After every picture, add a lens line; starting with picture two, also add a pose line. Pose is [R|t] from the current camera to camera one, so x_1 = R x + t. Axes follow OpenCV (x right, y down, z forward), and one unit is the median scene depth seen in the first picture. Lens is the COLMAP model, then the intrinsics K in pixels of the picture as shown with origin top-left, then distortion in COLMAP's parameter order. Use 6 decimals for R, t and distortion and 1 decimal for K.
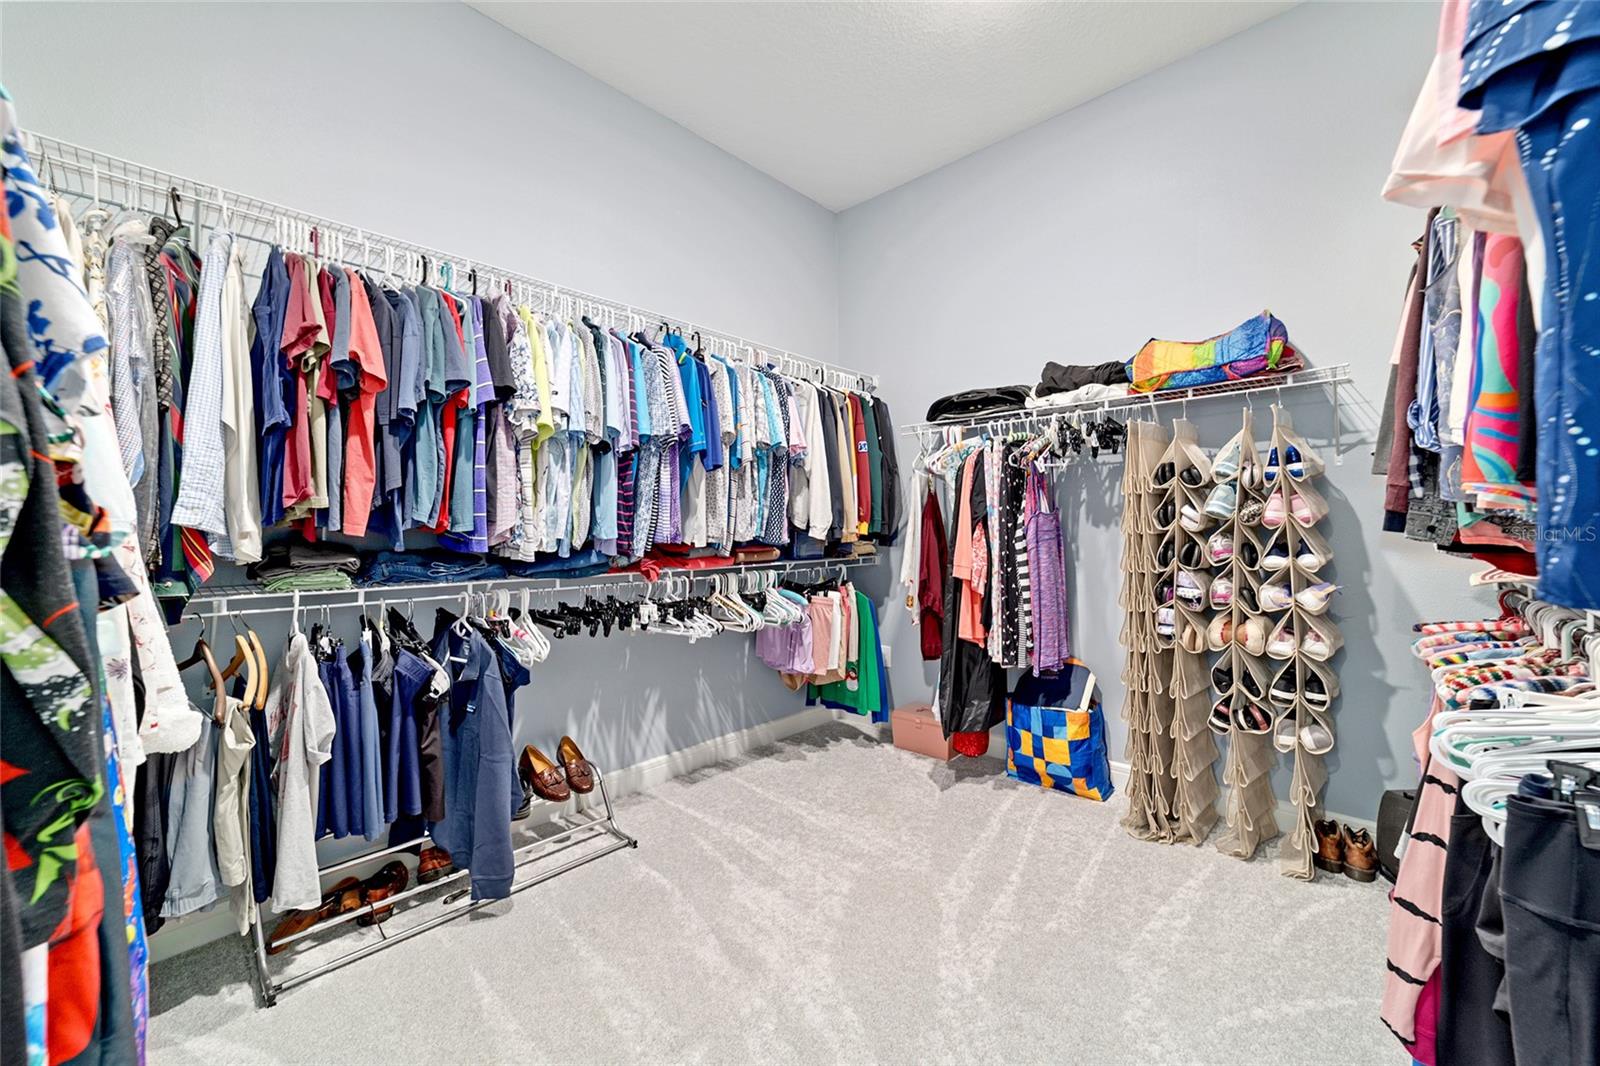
lens RADIAL K [[614.5, 0, 800.6], [0, 614.5, 532.6], [0, 0, 1]] dist [-0.006379, 0.001364]
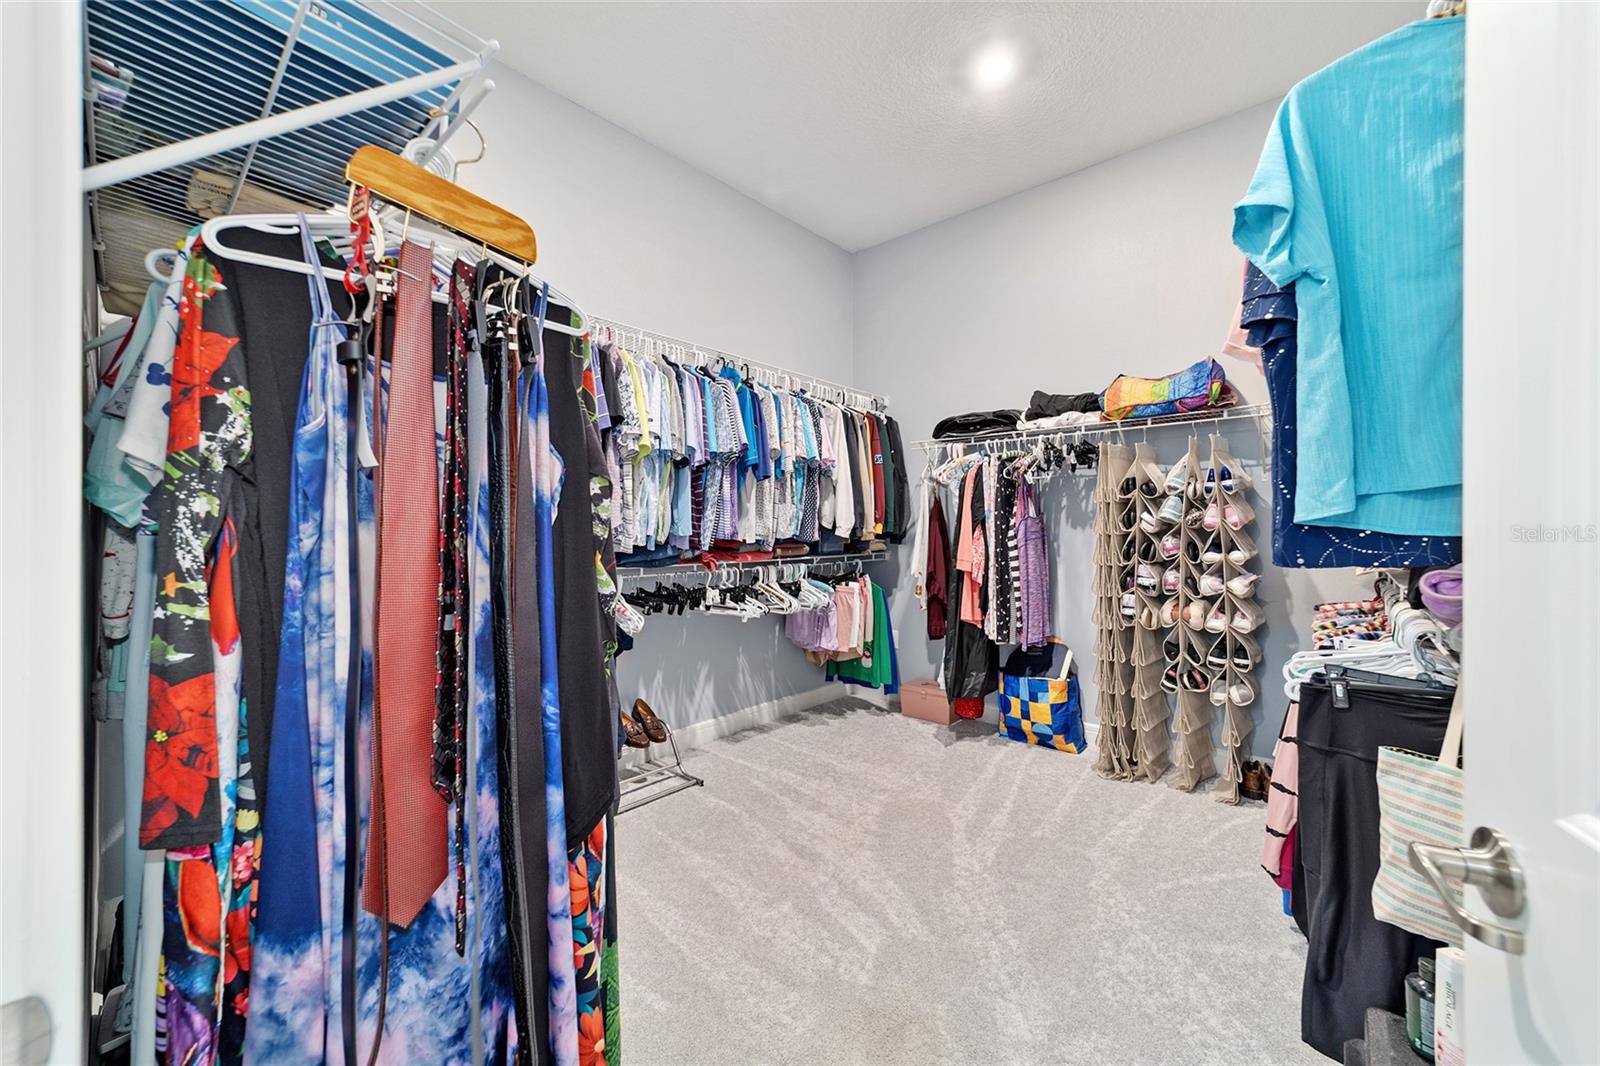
lens RADIAL K [[614.5, 0, 798.2], [0, 614.5, 534.2], [0, 0, 1]] dist [-0.006379, 0.001364]
pose [[0.999737, 0.006301, 0.022035, -0.108432], [-0.006363, 0.999976, 0.002733, 0.002386], [-0.022017, -0.002873, 0.999753, -0.240835]]
